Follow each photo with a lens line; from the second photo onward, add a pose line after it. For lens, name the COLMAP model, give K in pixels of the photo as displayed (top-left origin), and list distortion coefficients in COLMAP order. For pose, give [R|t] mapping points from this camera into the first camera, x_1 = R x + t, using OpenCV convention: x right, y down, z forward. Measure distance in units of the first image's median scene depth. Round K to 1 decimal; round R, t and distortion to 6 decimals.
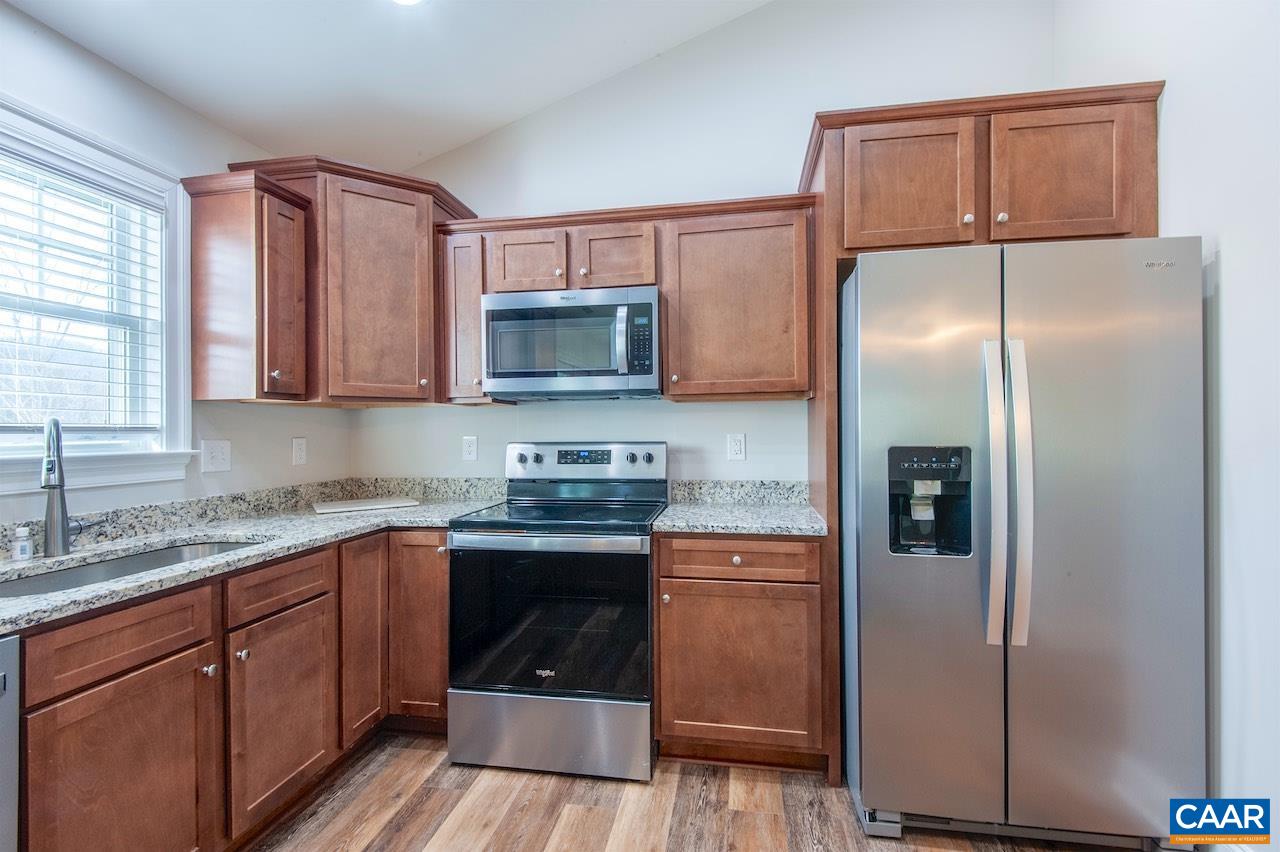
lens RADIAL K [[582.1, 0, 640.7], [0, 582.1, 428.9], [0, 0, 1]] dist [0.026132, -0.013265]
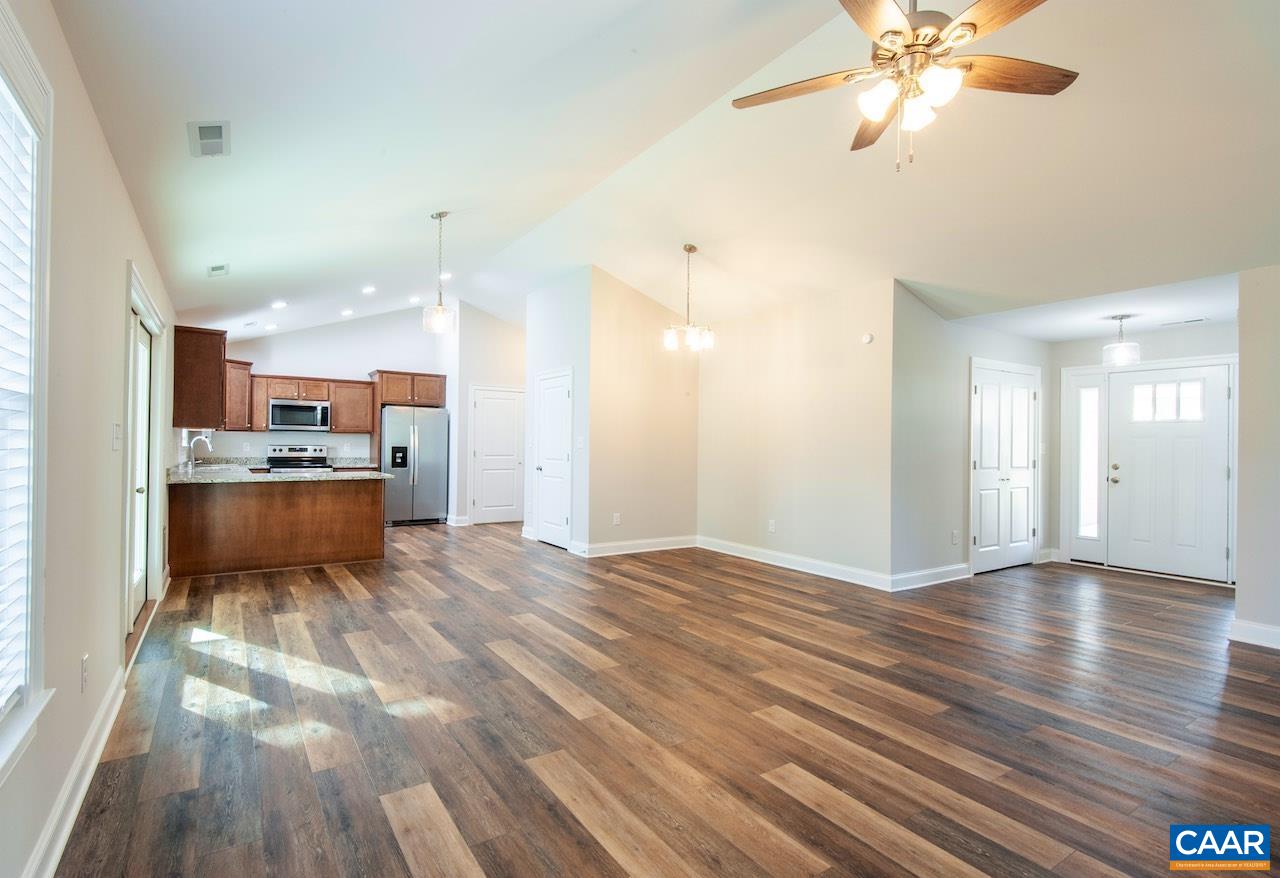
lens RADIAL K [[603.9, 0, 612.9], [0, 603.9, 446.1], [0, 0, 1]] dist [0.023075, -0.002727]
pose [[0.736906, 0.016206, 0.675801, -1.334142], [-0.018743, 0.999818, -0.003539, 0.009496], [-0.675735, -0.010059, 0.737076, -3.246695]]
